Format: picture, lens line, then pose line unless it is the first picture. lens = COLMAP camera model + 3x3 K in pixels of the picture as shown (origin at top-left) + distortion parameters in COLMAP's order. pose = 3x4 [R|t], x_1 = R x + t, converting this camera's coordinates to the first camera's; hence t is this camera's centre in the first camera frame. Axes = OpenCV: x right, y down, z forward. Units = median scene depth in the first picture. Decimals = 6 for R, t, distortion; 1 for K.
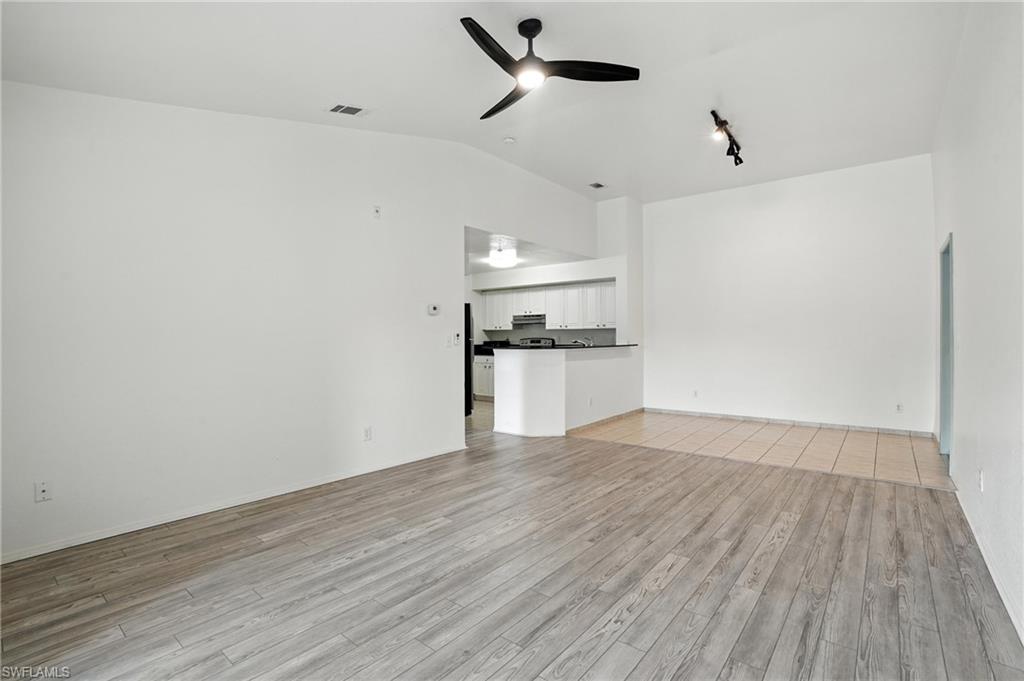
lens RADIAL K [[475.0, 0, 517.2], [0, 475.0, 333.5], [0, 0, 1]] dist [-0.069484, 0.025054]
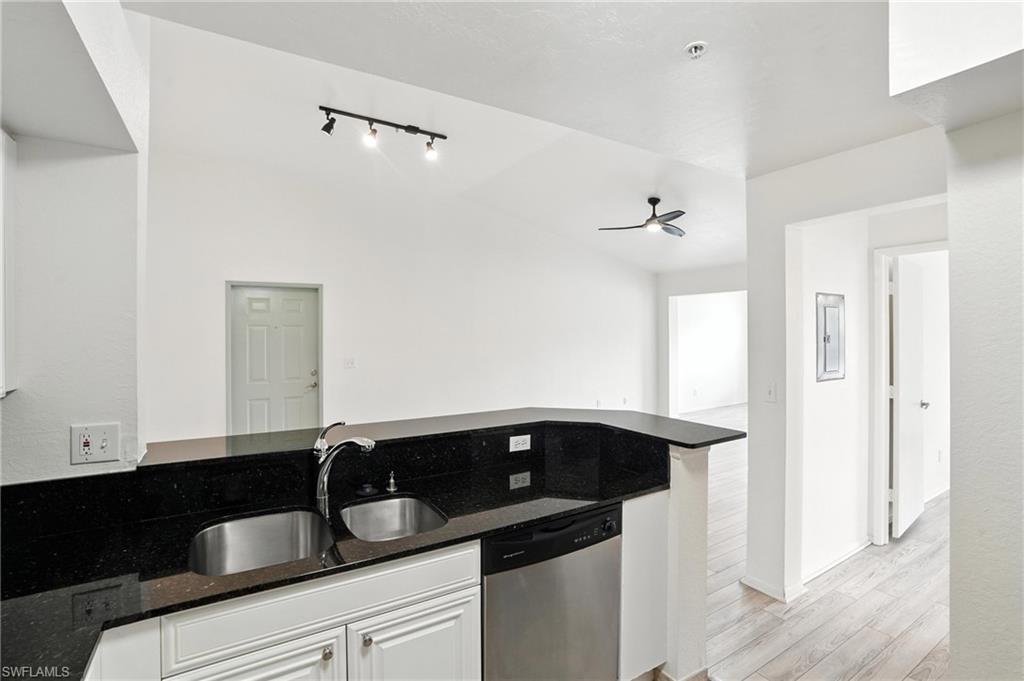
lens RADIAL K [[475.0, 0, 517.2], [0, 475.0, 333.5], [0, 0, 1]] dist [-0.069484, 0.025054]
pose [[-0.946334, 0.004417, 0.323159, -0.052005], [0.002245, 0.999972, -0.007092, -0.075228], [-0.323182, -0.005986, -0.946318, 2.474763]]
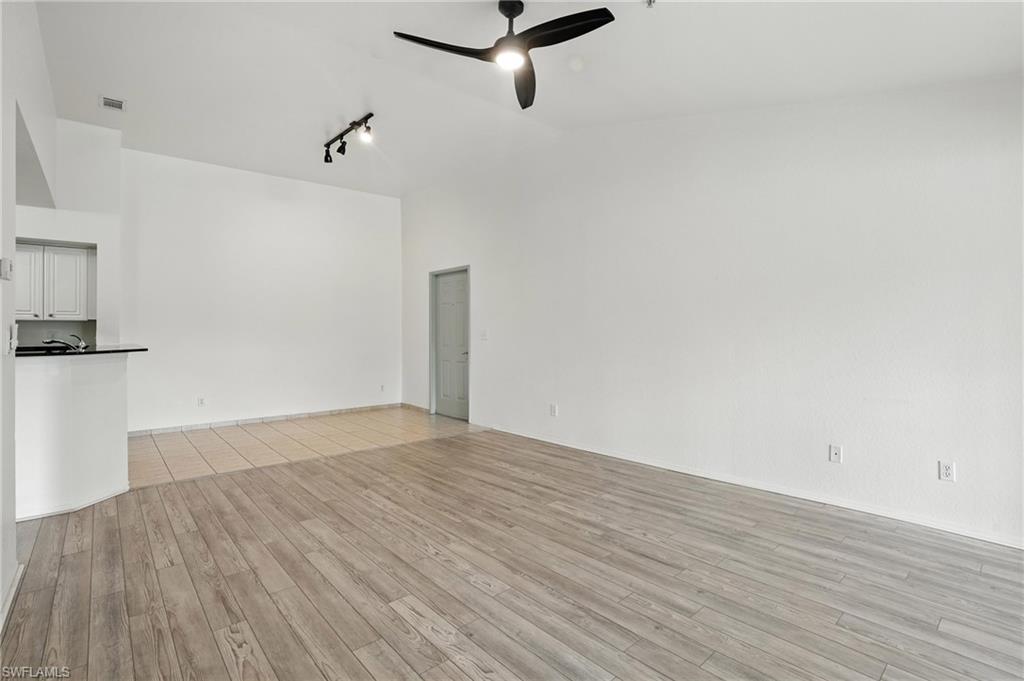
lens RADIAL K [[481.4, 0, 514.8], [0, 481.4, 337.0], [0, 0, 1]] dist [-0.073028, 0.027422]
pose [[0.164392, -0.007245, 0.986368, -0.725658], [-0.005251, 0.999952, 0.008220, 0.006388], [-0.986381, -0.006530, 0.164346, 0.664492]]
